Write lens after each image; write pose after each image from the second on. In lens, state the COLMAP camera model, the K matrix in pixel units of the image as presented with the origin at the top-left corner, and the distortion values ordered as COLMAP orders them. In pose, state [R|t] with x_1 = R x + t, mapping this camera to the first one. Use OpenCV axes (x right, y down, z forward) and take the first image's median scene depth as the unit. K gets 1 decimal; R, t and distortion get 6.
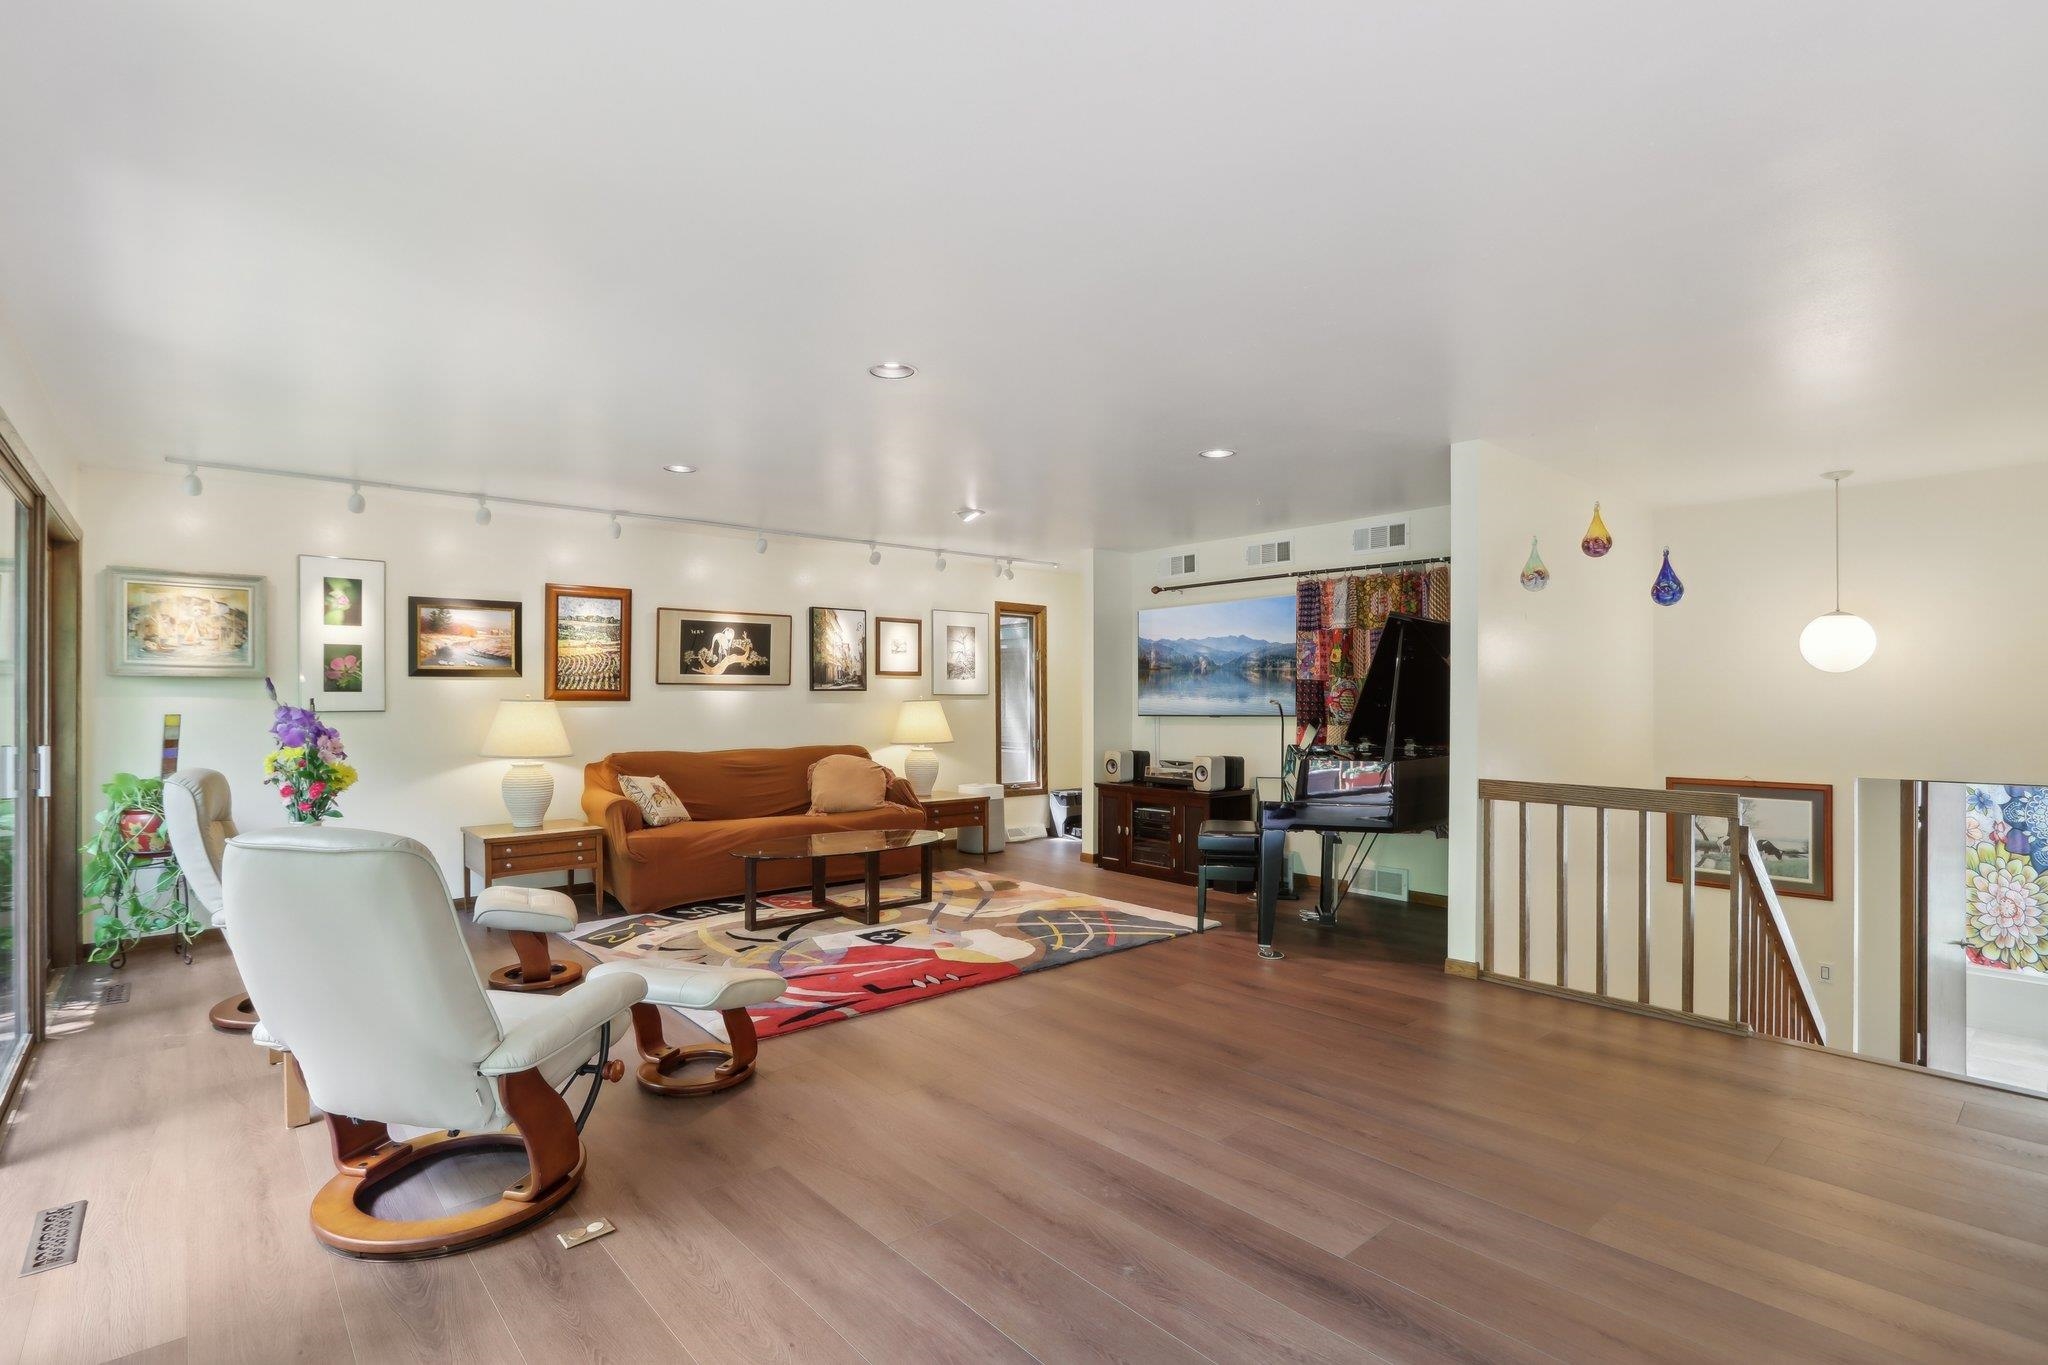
lens RADIAL K [[965.0, 0, 993.5], [0, 965.0, 692.0], [0, 0, 1]] dist [-0.022670, 0.005648]
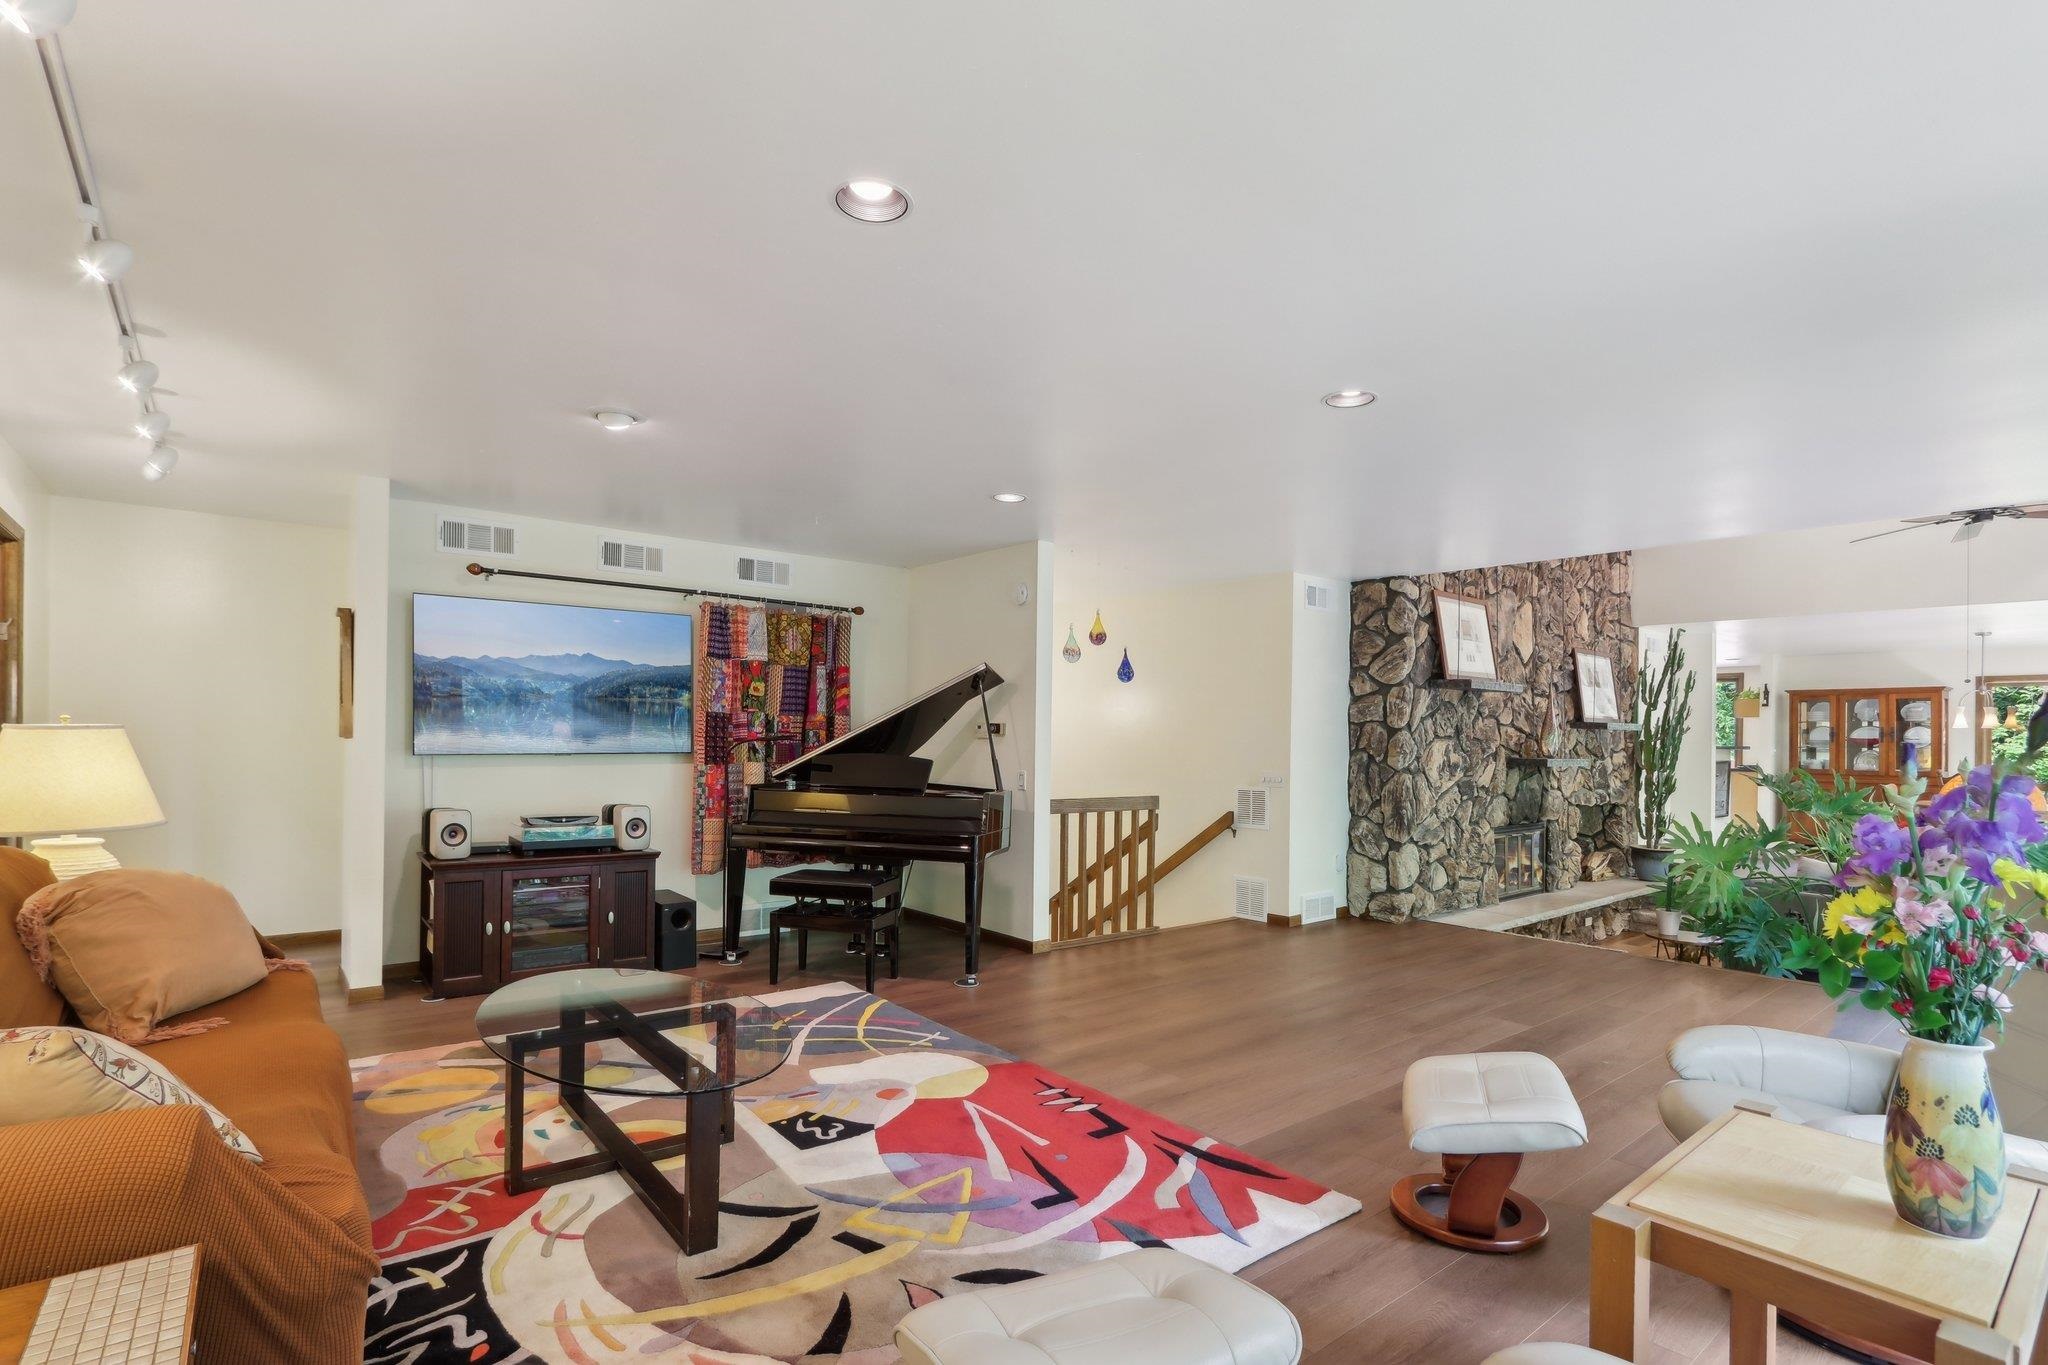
lens RADIAL K [[975.2, 0, 998.8], [0, 975.2, 729.6], [0, 0, 1]] dist [-0.019859, 0.001420]
pose [[0.032294, 0.010513, 0.999423, -0.606362], [-0.020792, 0.999735, -0.009844, 0.006978], [-0.999262, -0.020463, 0.032504, 0.740319]]
